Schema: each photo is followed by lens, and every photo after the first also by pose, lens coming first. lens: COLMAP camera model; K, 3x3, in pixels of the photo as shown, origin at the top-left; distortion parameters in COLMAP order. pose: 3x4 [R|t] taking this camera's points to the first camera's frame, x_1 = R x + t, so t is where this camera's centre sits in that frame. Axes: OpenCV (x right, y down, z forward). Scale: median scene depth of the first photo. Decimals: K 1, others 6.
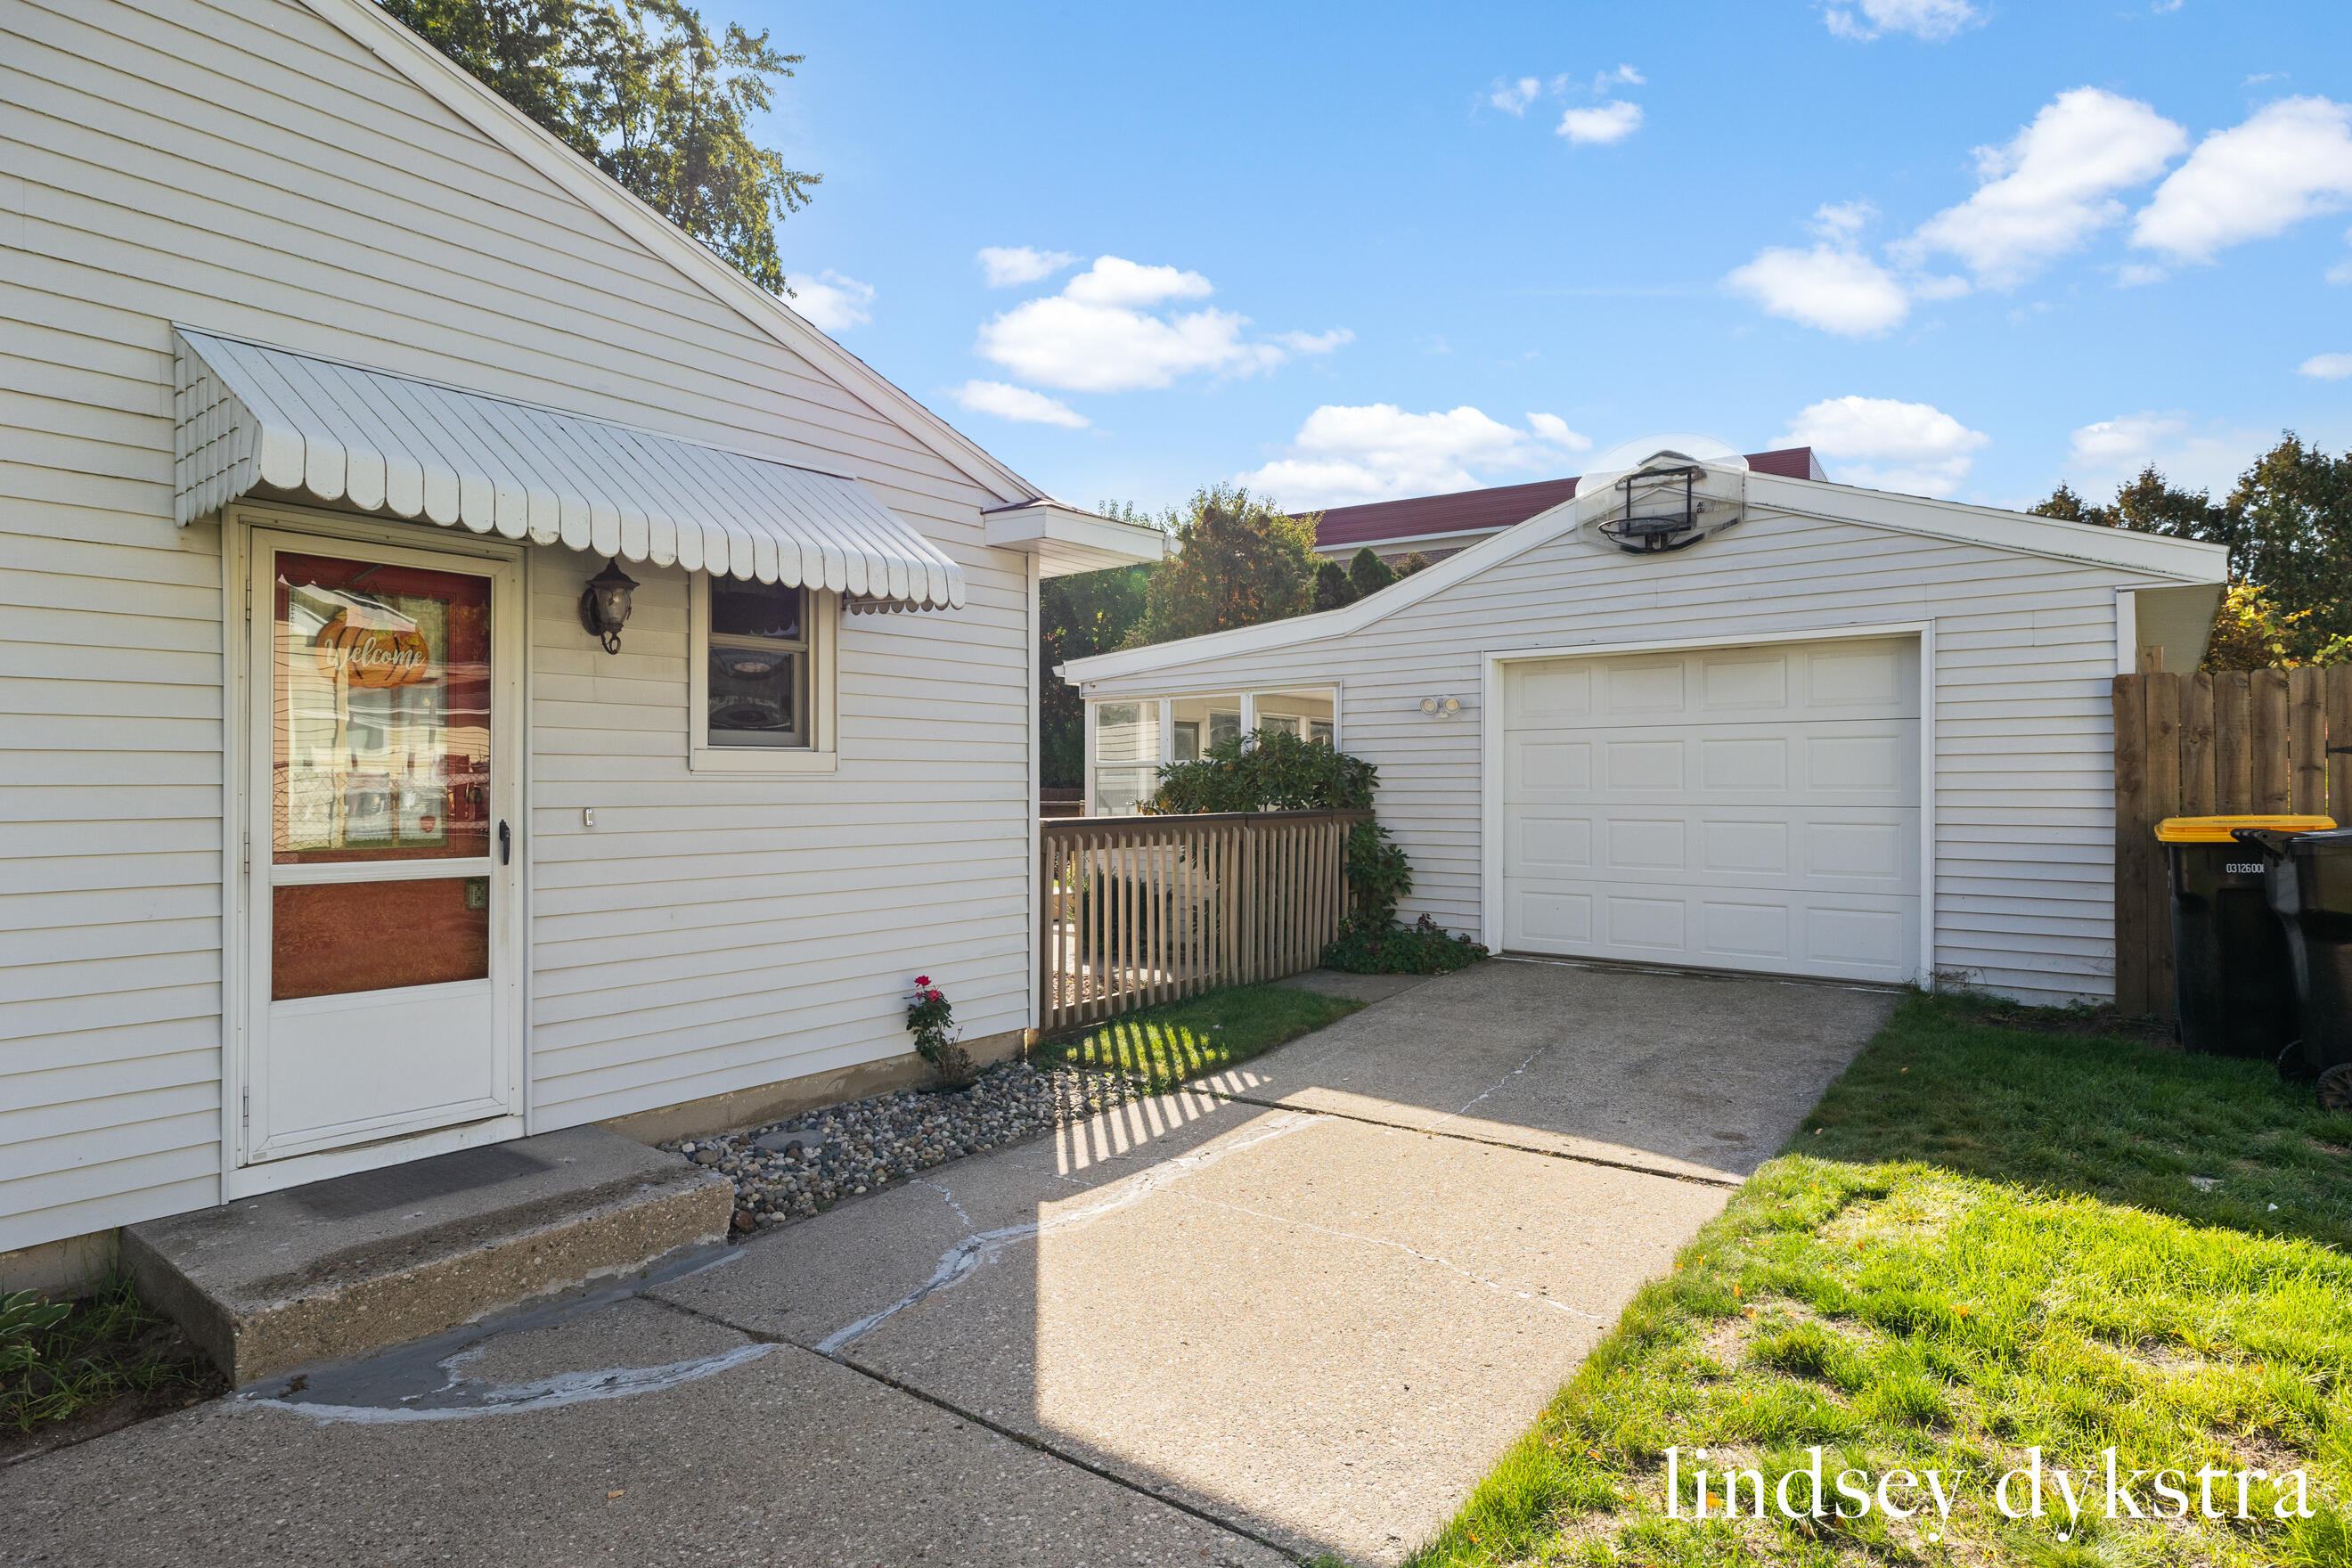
lens RADIAL K [[1272.5, 0, 1174.4], [0, 1272.5, 769.4], [0, 0, 1]] dist [0.000712, 0.000498]
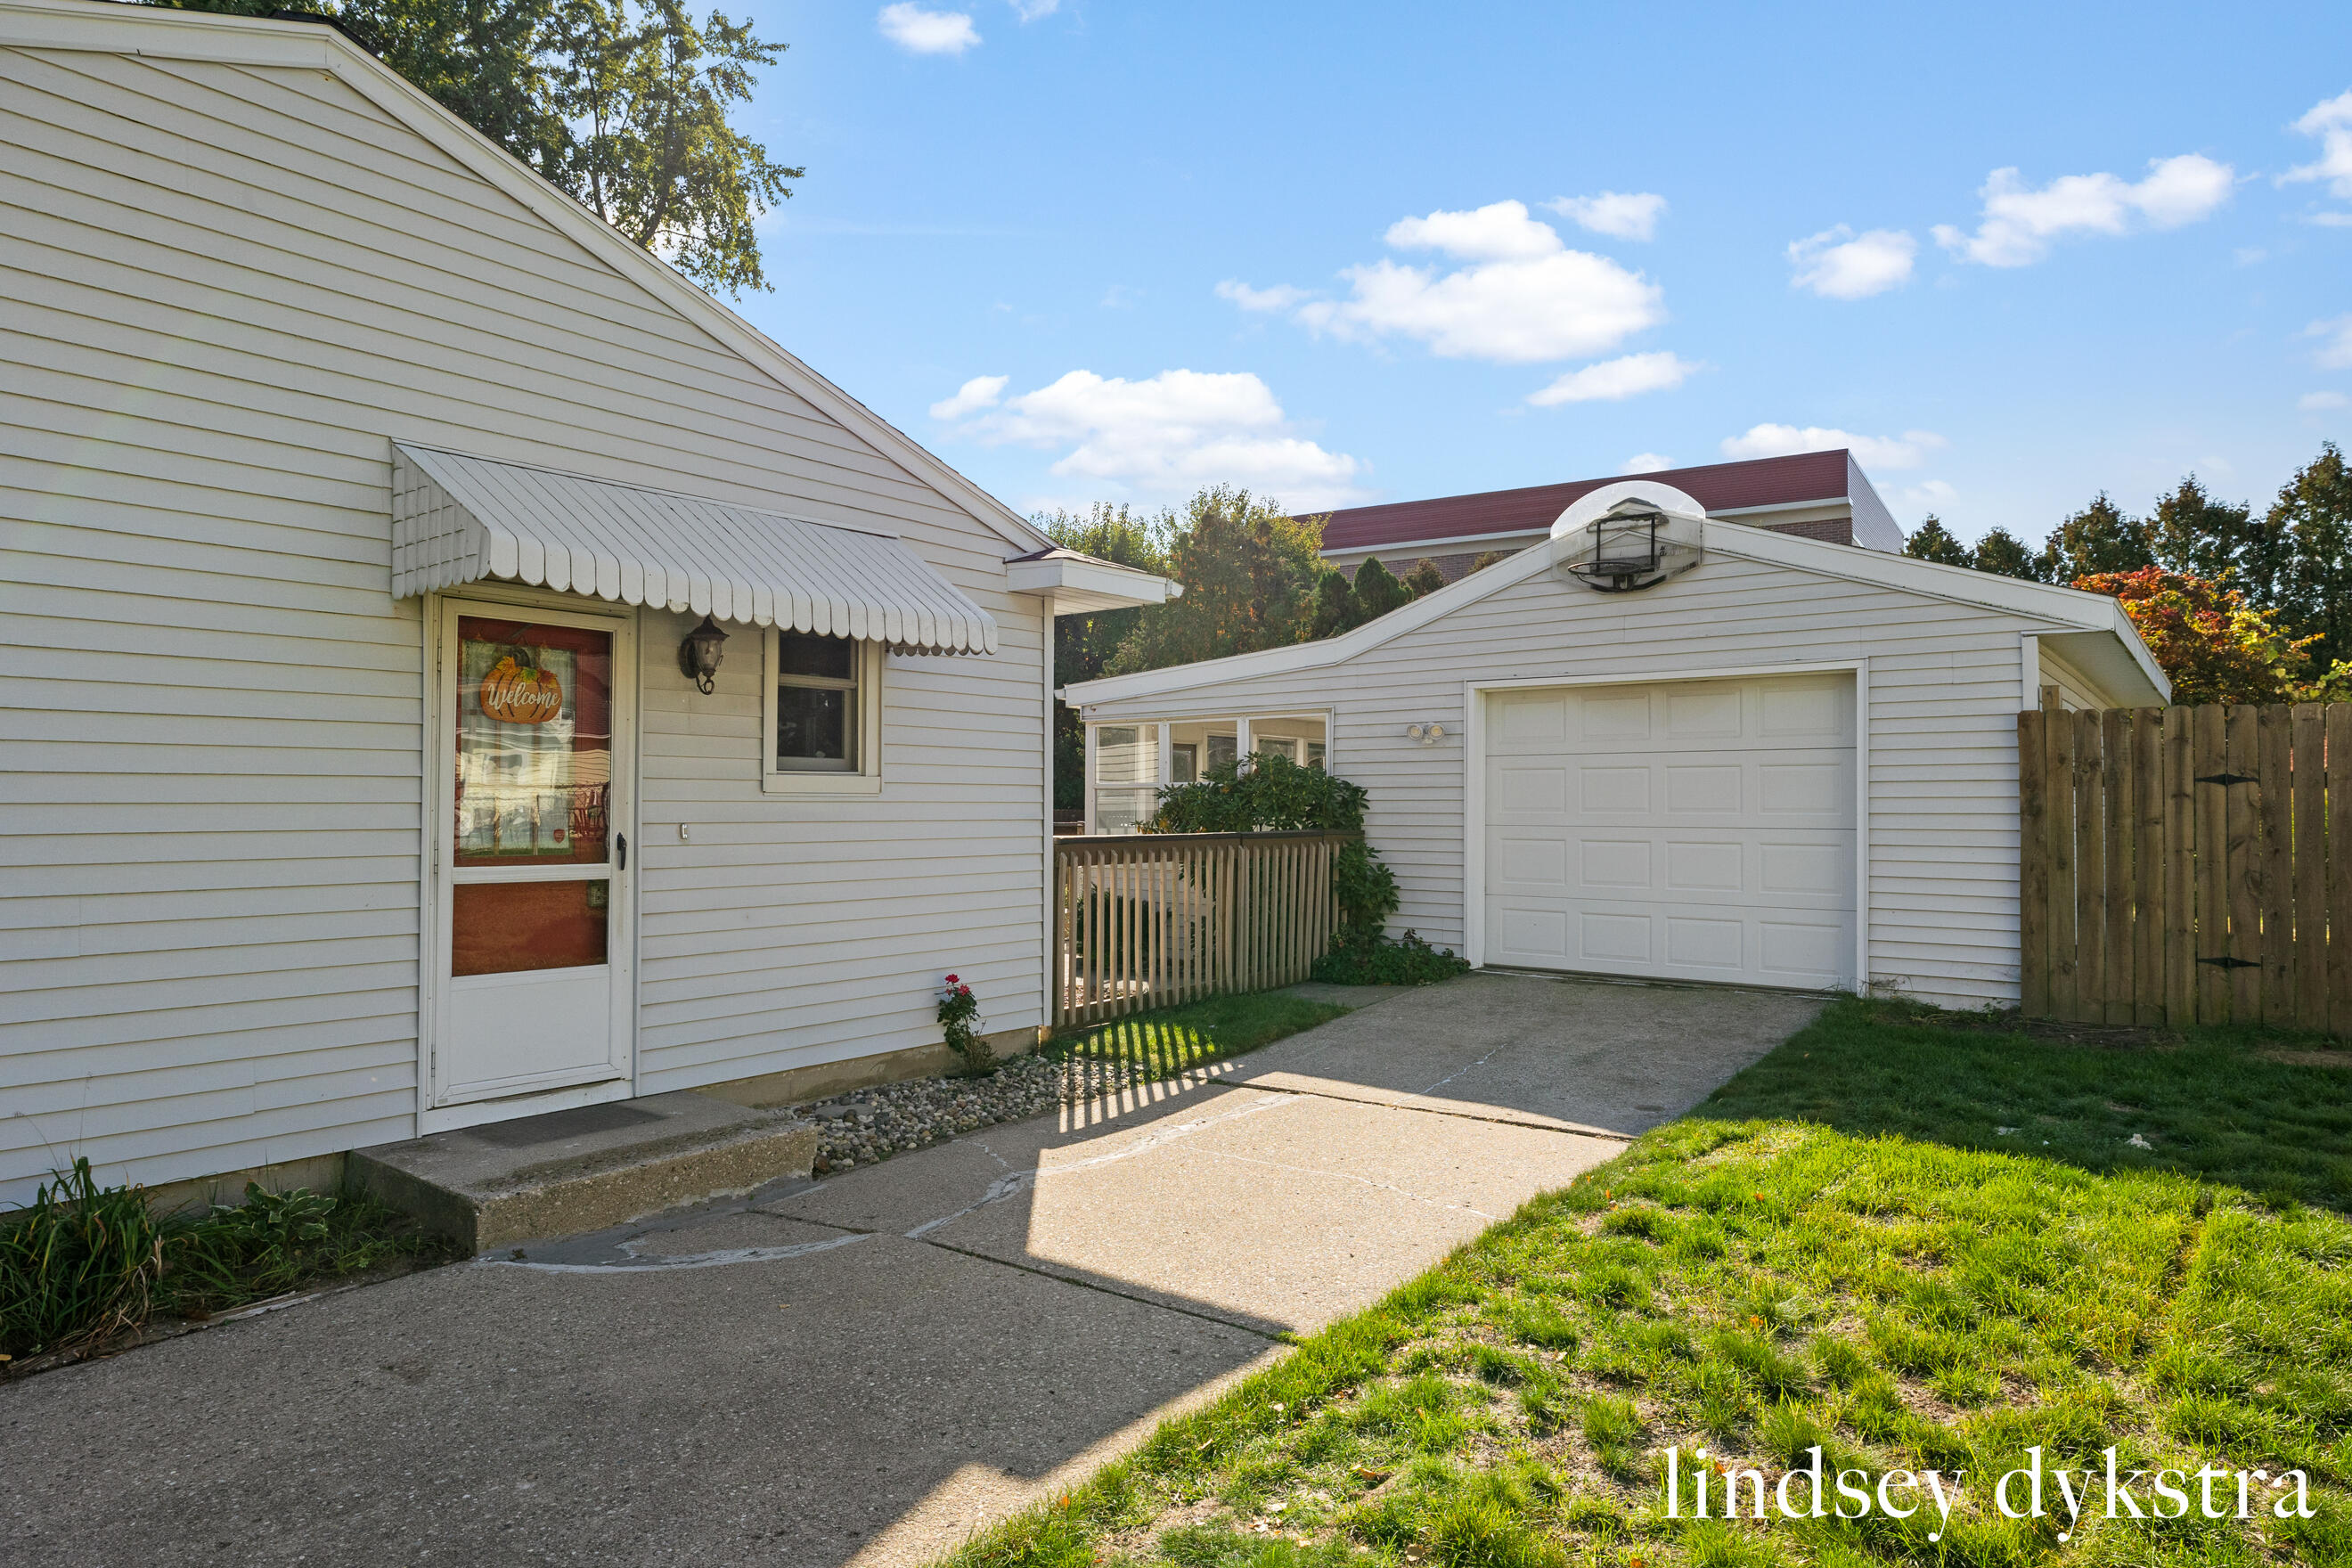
lens RADIAL K [[1362.6, 0, 1177.5], [0, 1362.6, 793.5], [0, 0, 1]] dist [0.004197, -0.002837]
pose [[0.999974, 0.004433, 0.005674, -0.005493], [-0.004452, 0.999985, 0.003283, -0.002930], [-0.005659, -0.003308, 0.999979, -0.207891]]
